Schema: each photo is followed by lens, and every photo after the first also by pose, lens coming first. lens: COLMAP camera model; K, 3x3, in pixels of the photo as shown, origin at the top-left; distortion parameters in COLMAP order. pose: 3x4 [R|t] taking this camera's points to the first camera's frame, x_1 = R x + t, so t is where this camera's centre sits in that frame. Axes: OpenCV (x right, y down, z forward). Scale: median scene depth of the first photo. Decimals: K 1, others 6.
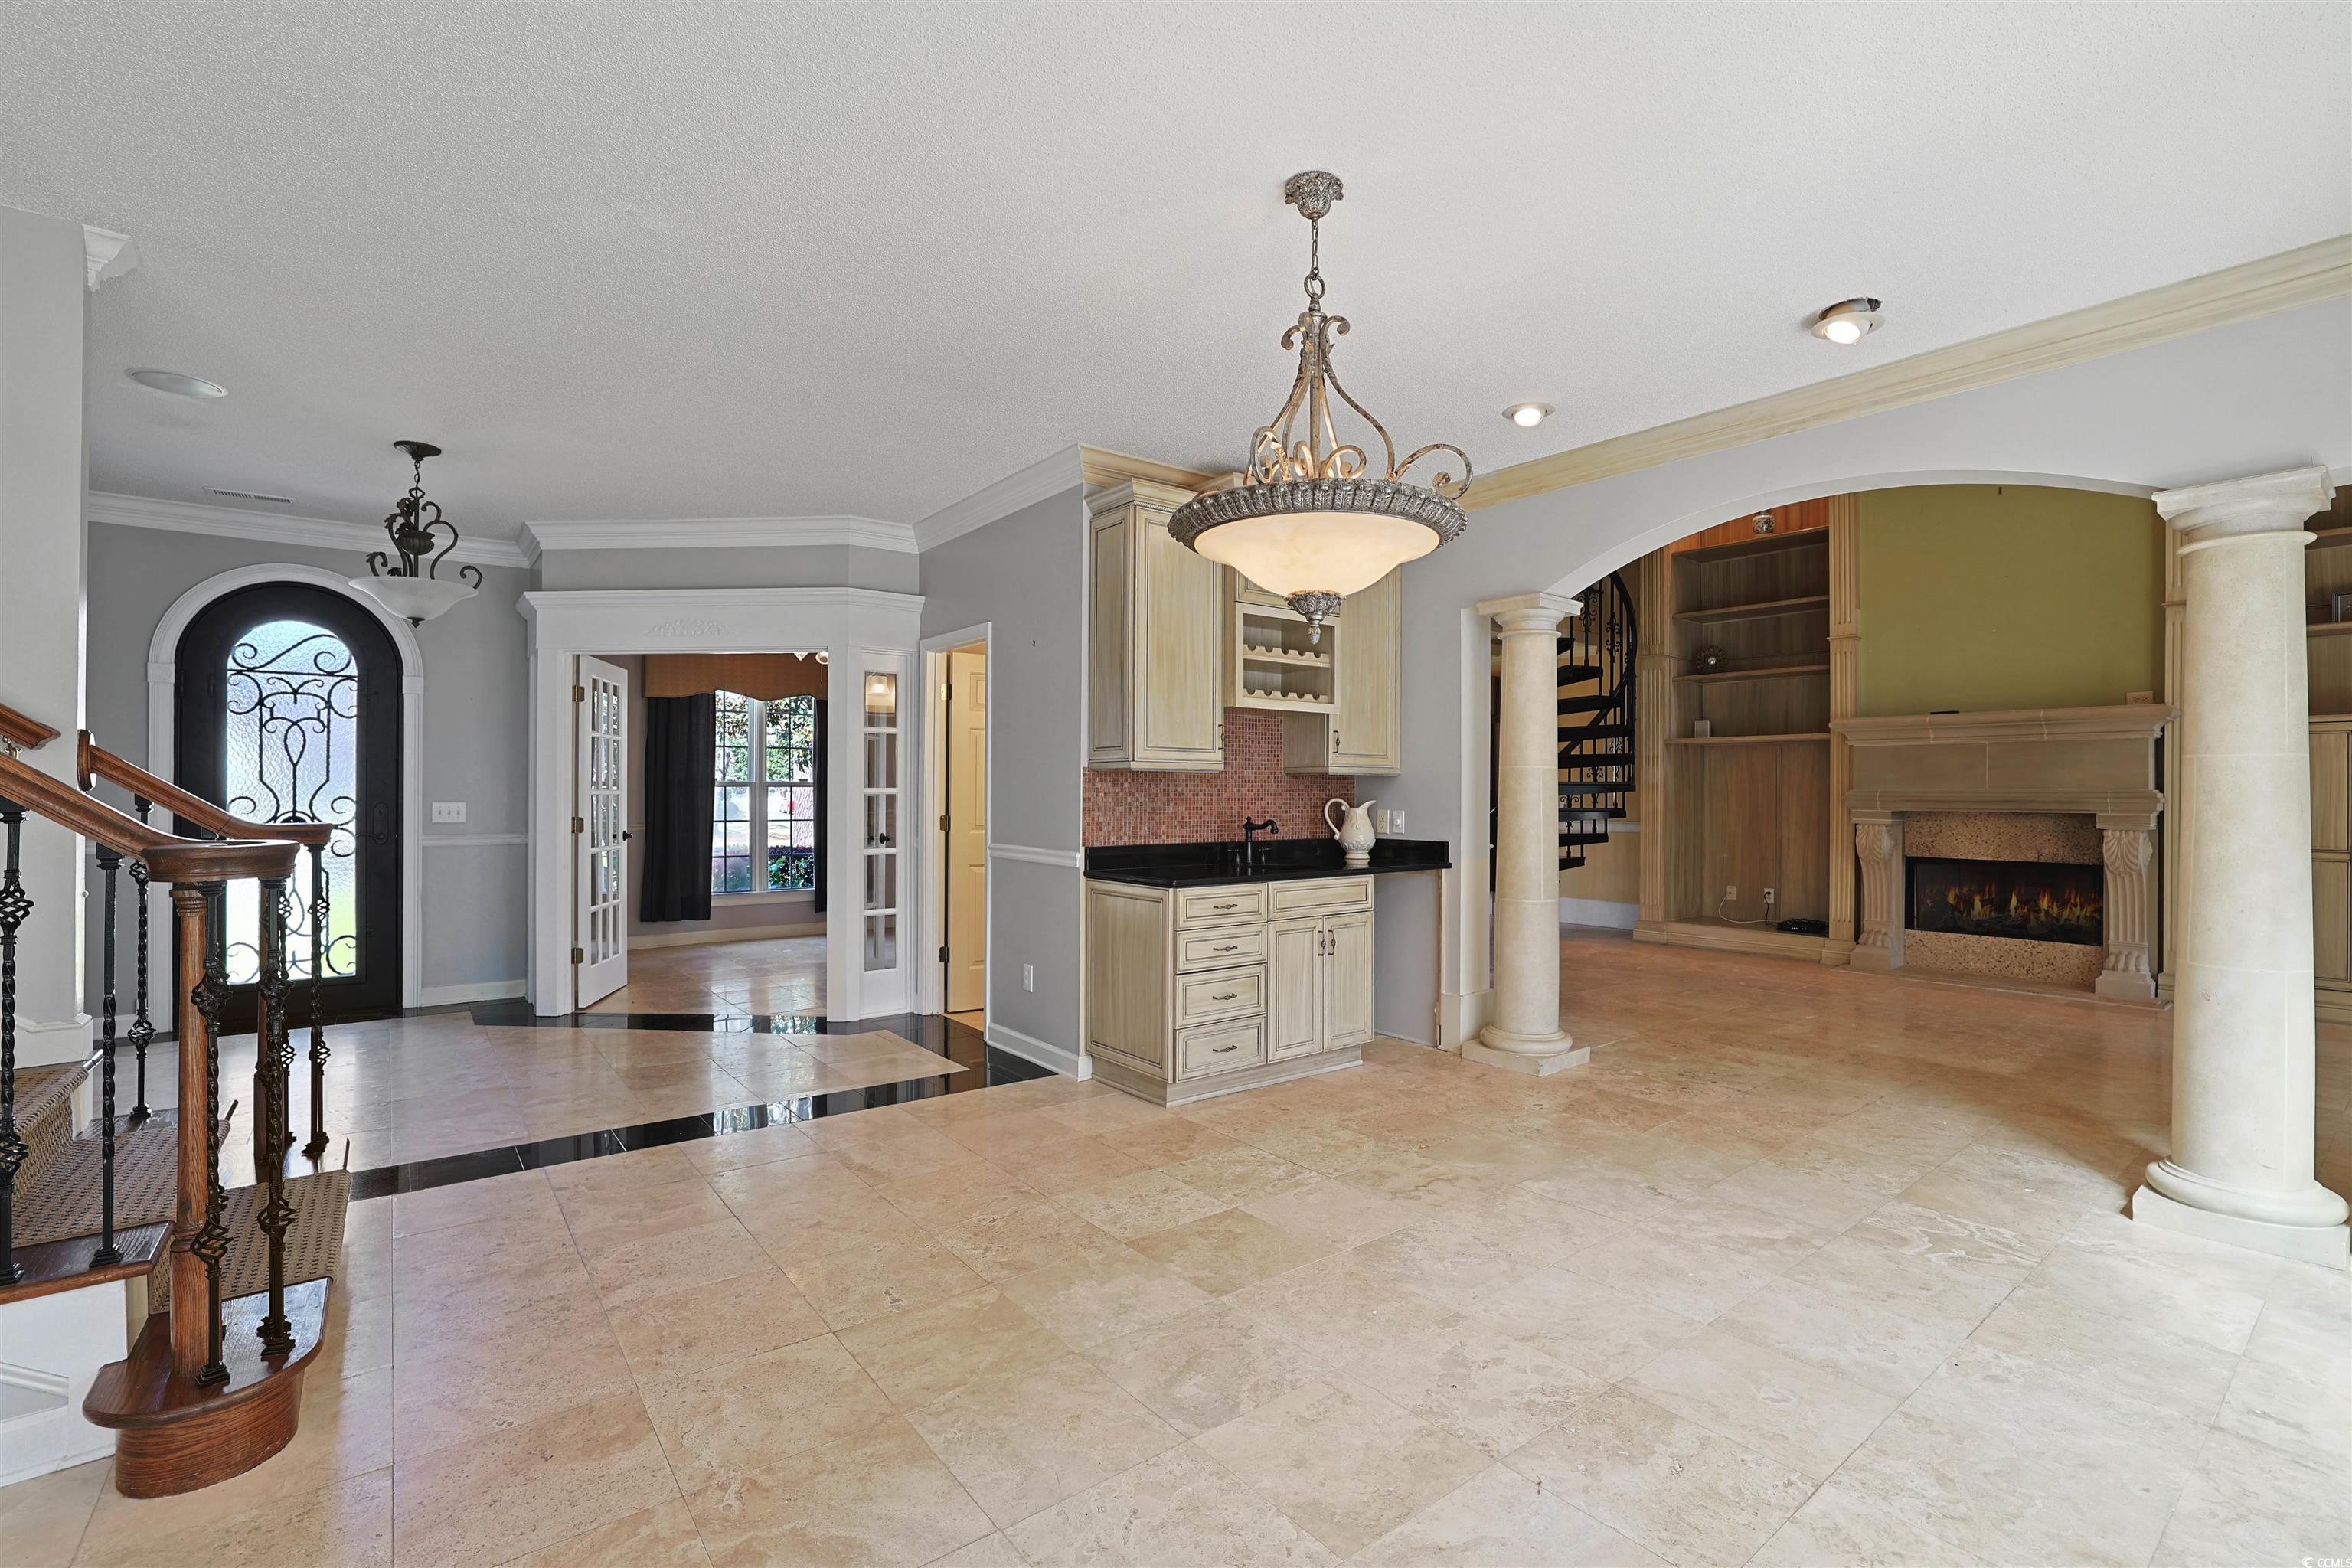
lens RADIAL K [[1048.8, 0, 1186.8], [0, 1048.8, 789.7], [0, 0, 1]] dist [-0.052241, 0.022281]
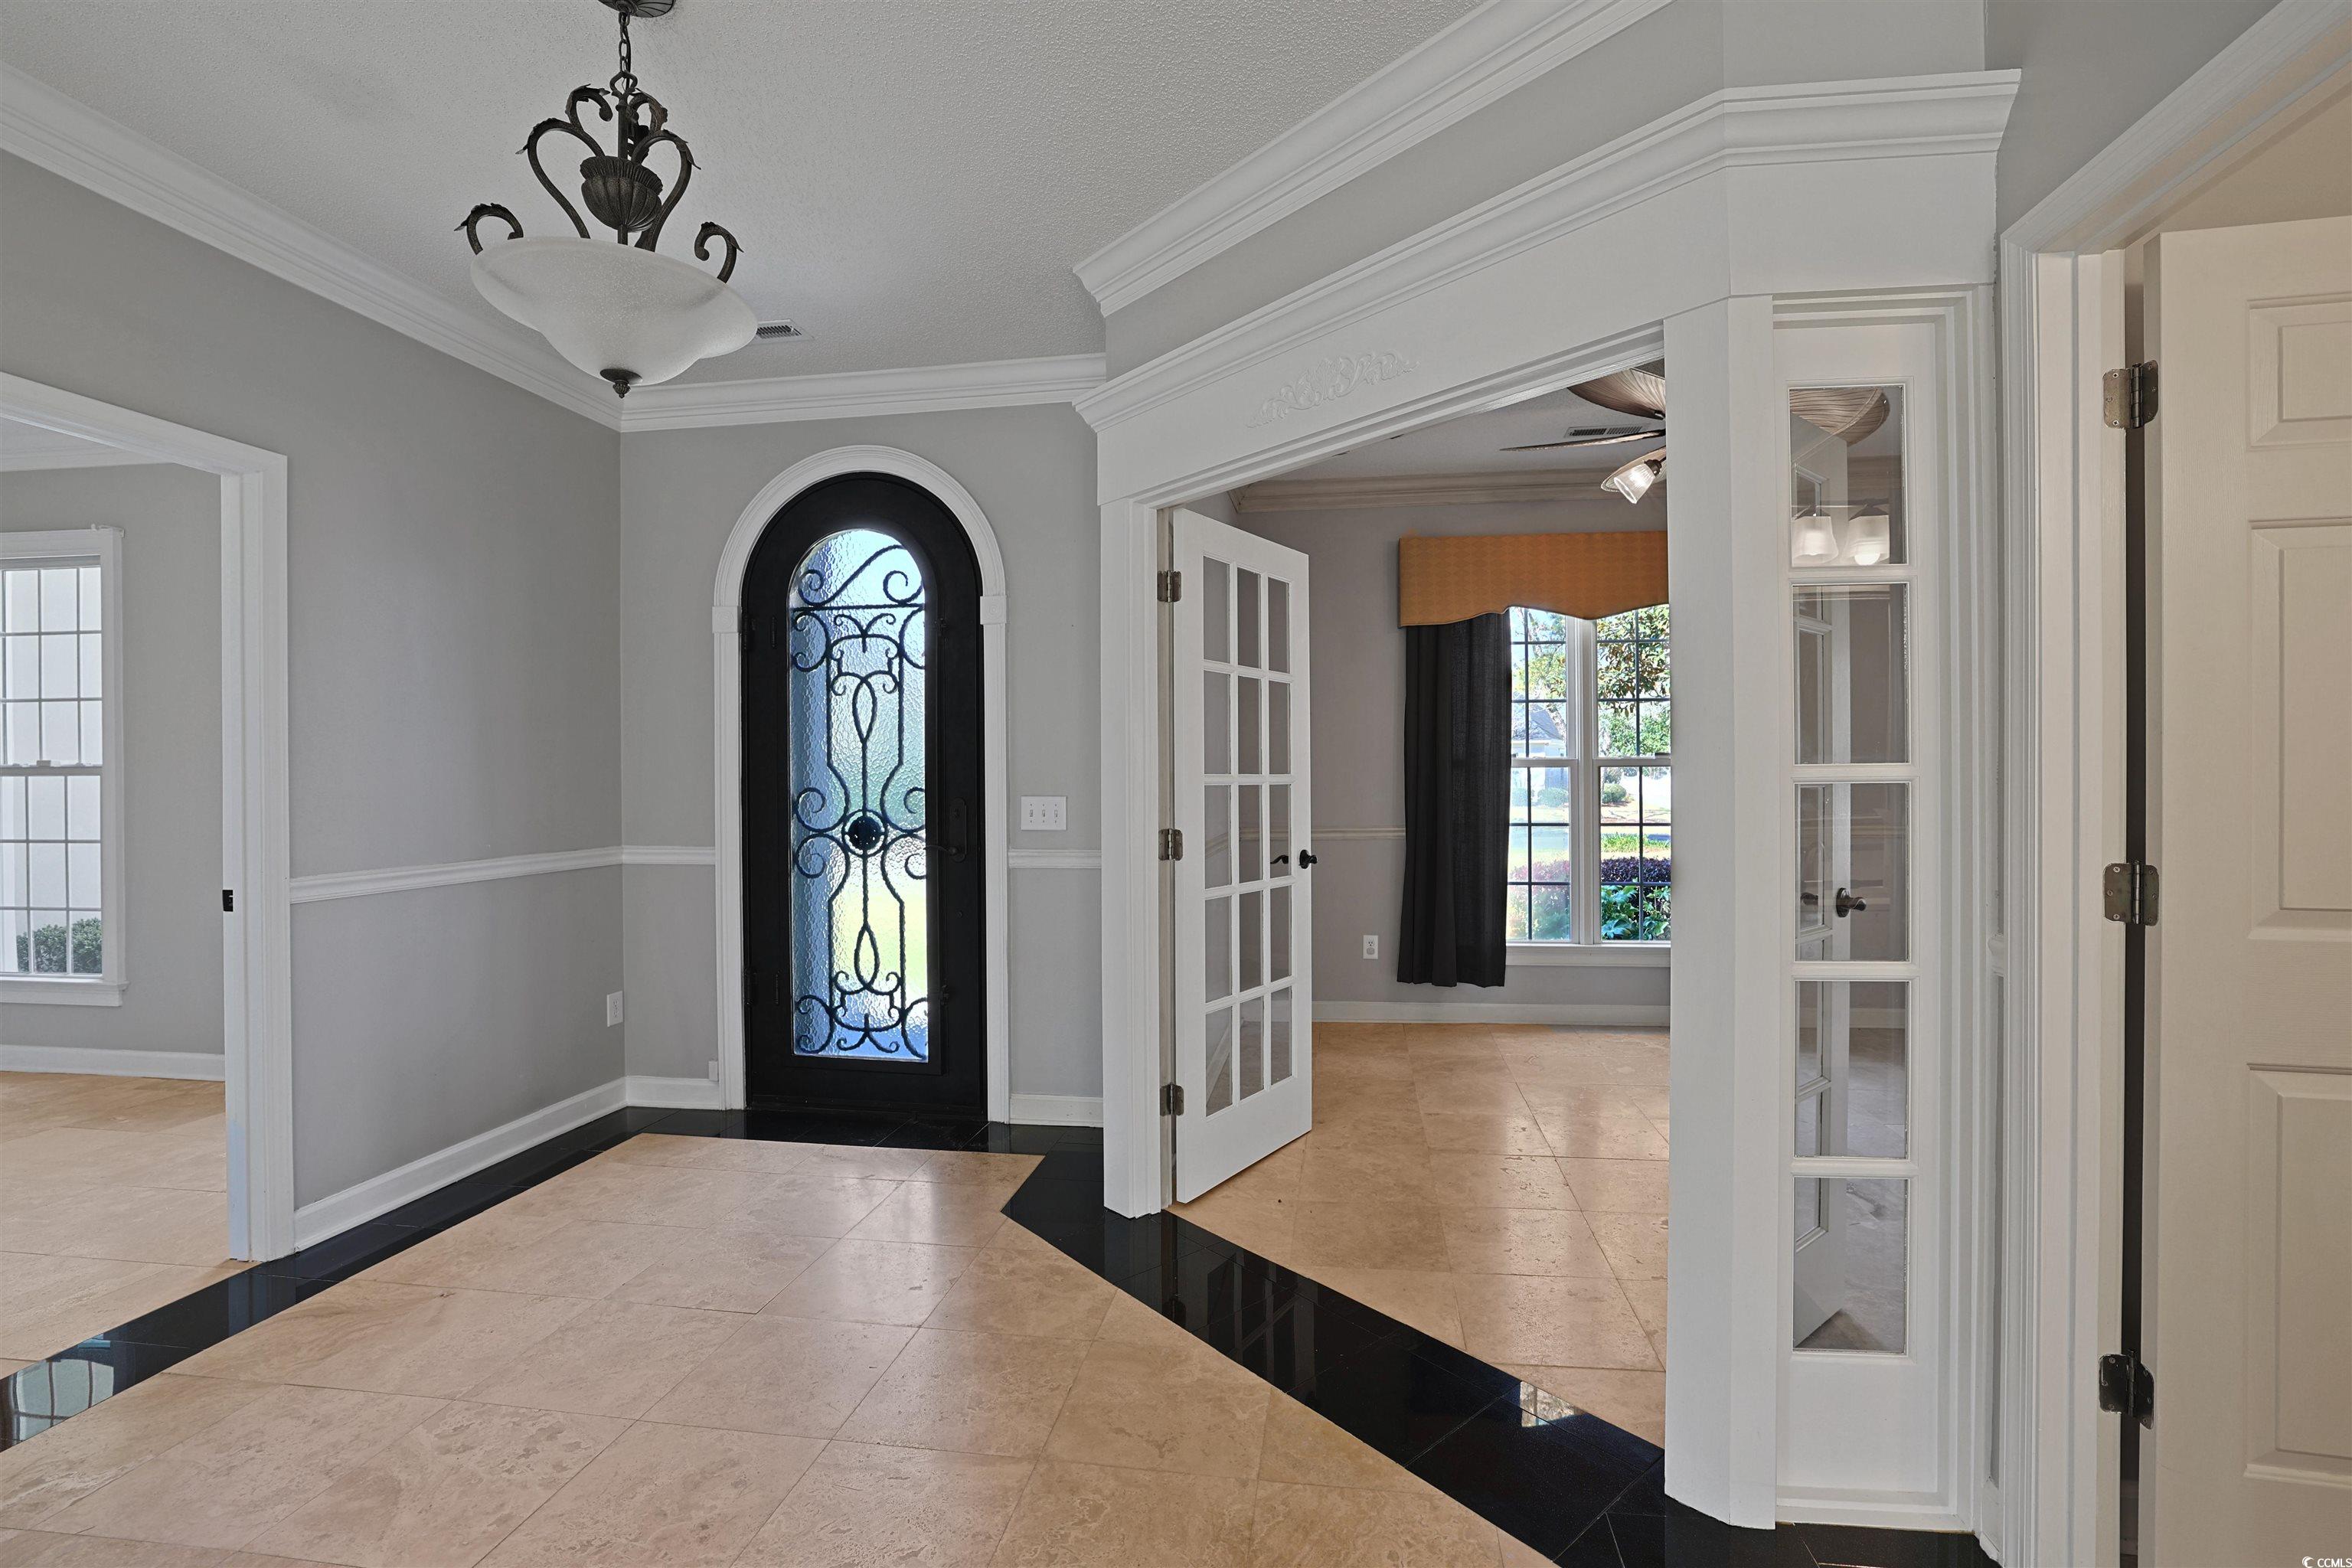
lens RADIAL K [[1027.5, 0, 1218.8], [0, 1027.5, 770.5], [0, 0, 1]] dist [-0.043974, 0.014719]
pose [[0.699695, -0.009171, -0.714383, -0.218924], [0.009455, 0.999949, -0.003576, -0.000221], [0.714379, -0.004253, 0.699746, 0.683508]]
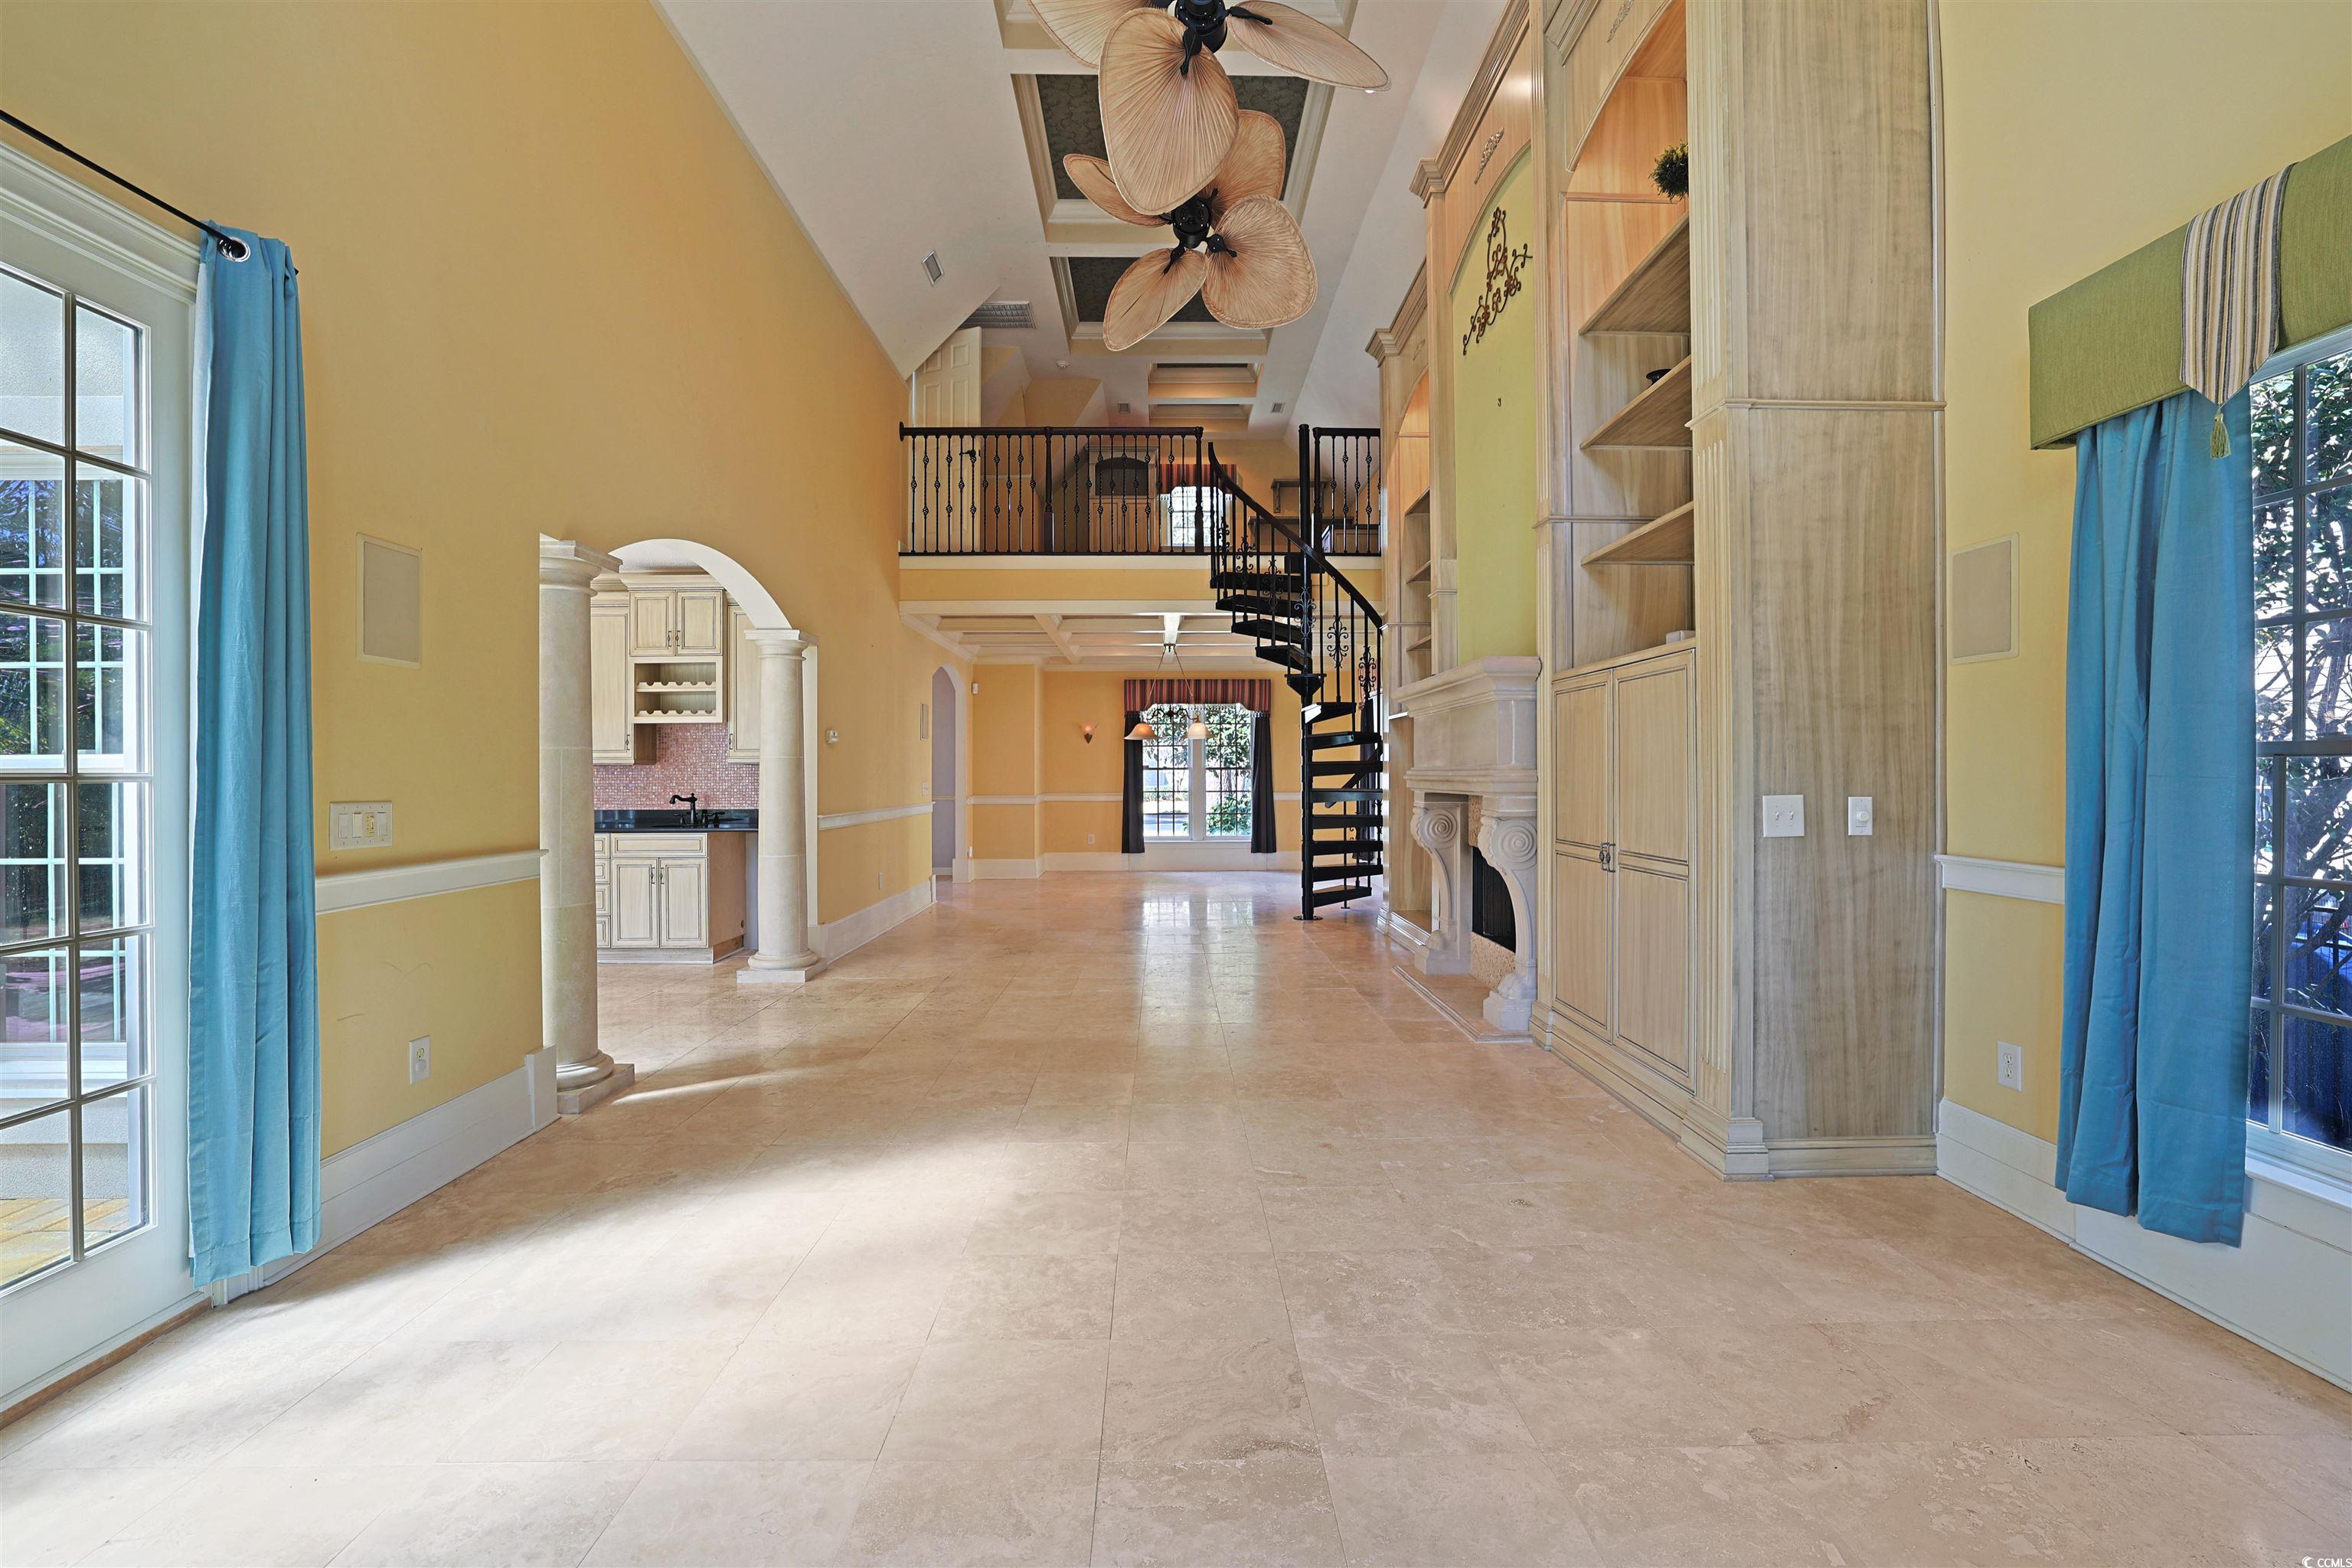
lens RADIAL K [[1030.1, 0, 1180.5], [0, 1030.1, 781.1], [0, 0, 1]] dist [-0.052575, 0.020730]
pose [[0.795454, -0.002623, -0.606008, 1.310307], [0.008498, 0.999941, 0.006826, 0.004479], [0.605954, -0.010580, 0.795429, 0.231370]]
